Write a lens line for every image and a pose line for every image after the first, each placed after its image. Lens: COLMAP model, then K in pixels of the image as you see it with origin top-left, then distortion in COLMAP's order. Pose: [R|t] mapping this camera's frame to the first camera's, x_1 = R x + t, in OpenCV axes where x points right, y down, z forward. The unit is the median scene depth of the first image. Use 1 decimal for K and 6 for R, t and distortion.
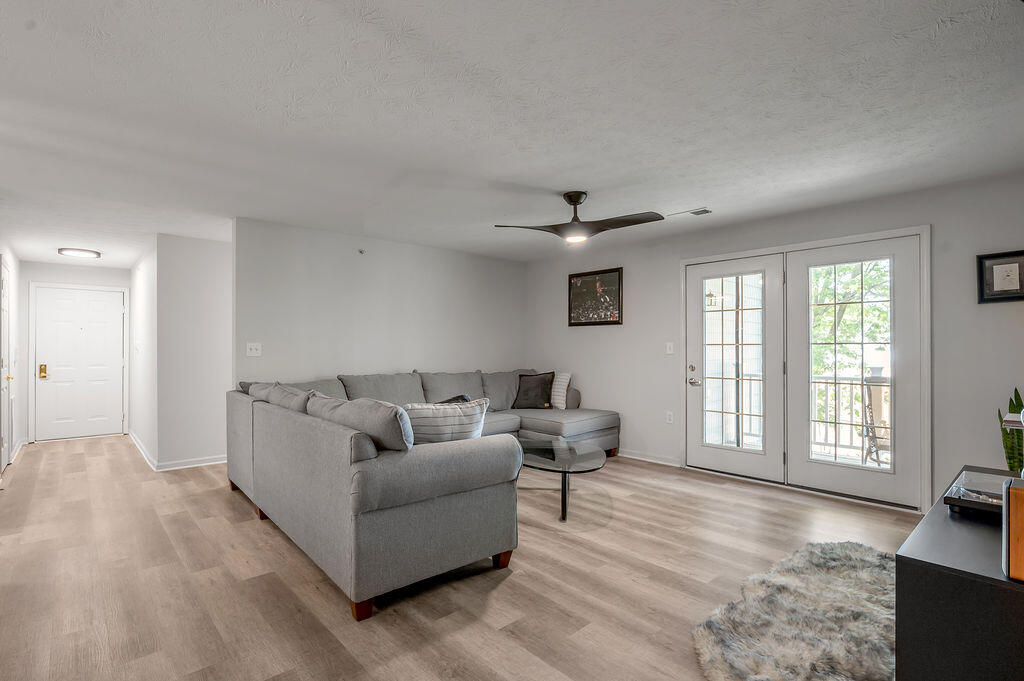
lens RADIAL K [[499.0, 0, 517.2], [0, 499.0, 344.7], [0, 0, 1]] dist [-0.001834, -0.000057]
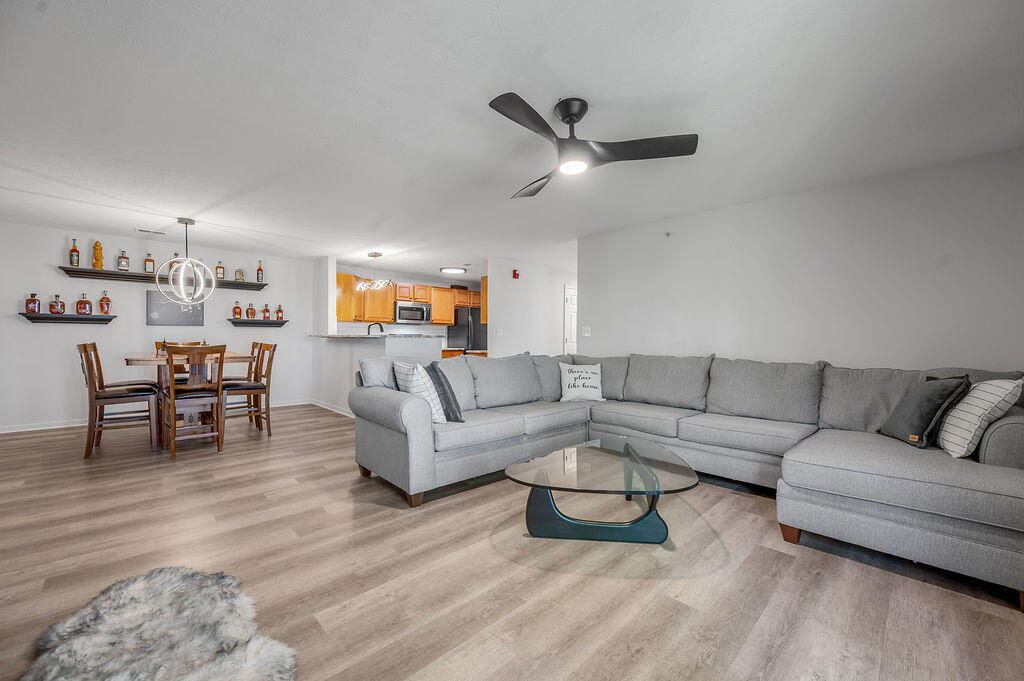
lens RADIAL K [[429.6, 0, 518.0], [0, 429.6, 339.4], [0, 0, 1]] dist [-0.001252, -0.000194]
pose [[0.011101, 0.003934, -0.999931, 0.797598], [-0.003212, 0.999987, 0.003899, 0.035741], [0.999933, 0.003169, 0.011113, 0.994237]]
